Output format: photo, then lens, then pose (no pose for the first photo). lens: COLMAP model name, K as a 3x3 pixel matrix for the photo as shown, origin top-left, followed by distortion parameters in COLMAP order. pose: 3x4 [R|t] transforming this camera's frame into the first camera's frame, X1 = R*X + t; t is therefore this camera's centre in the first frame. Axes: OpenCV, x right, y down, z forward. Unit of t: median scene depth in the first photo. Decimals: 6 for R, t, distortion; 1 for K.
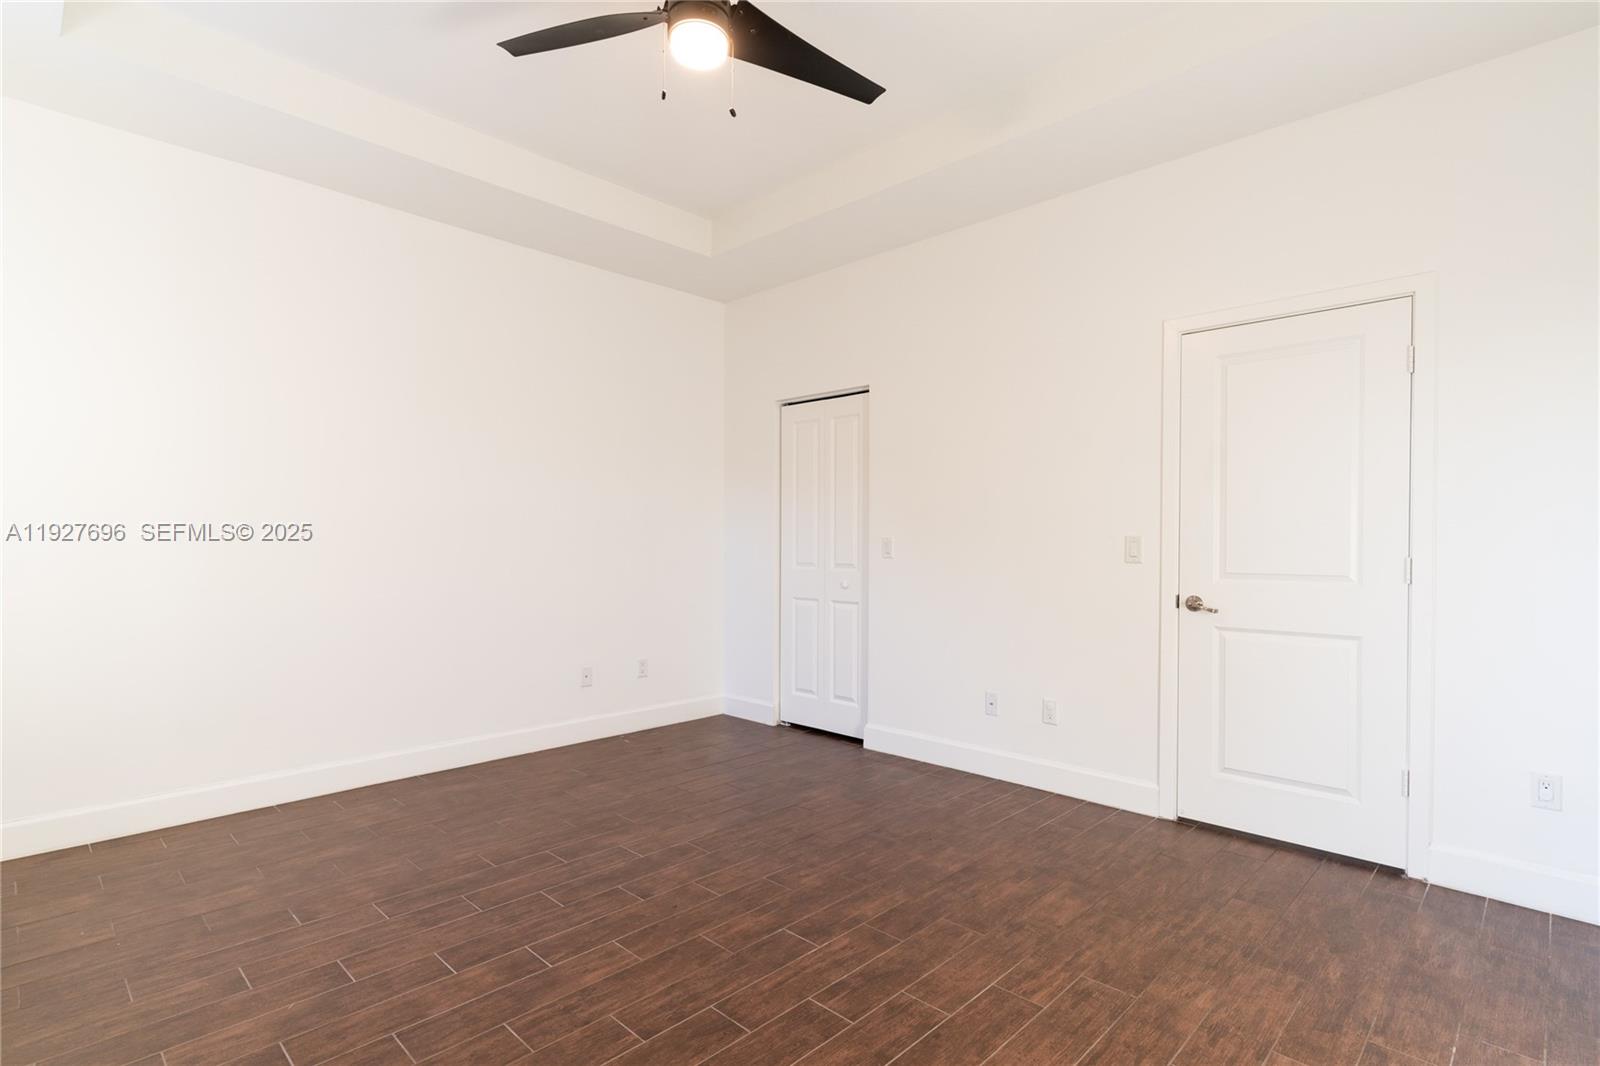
lens RADIAL K [[780.9, 0, 800.6], [0, 780.9, 539.1], [0, 0, 1]] dist [0.002743, 0.000144]
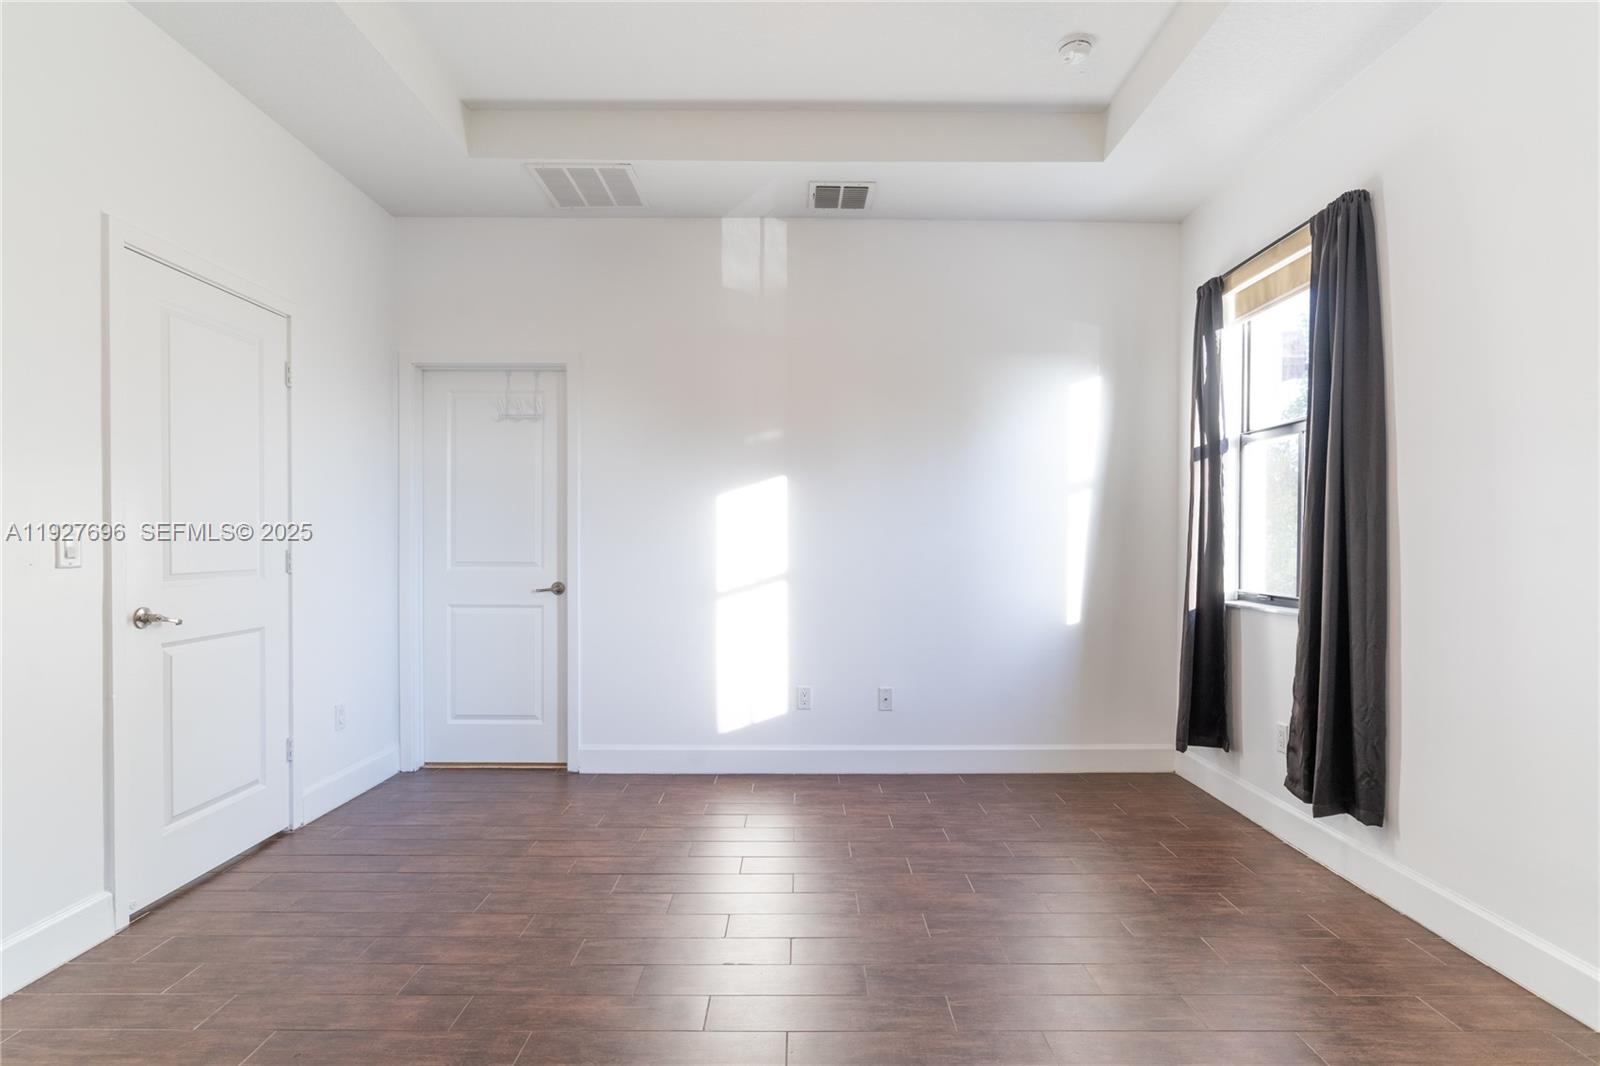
lens RADIAL K [[825.4, 0, 800.0], [0, 825.4, 534.7], [0, 0, 1]] dist [-0.001049, -0.000204]
pose [[-0.694579, 0.000262, 0.719416, -0.584634], [-0.001180, 0.999998, -0.001504, 0.004681], [-0.719415, -0.001894, -0.694578, 1.288664]]
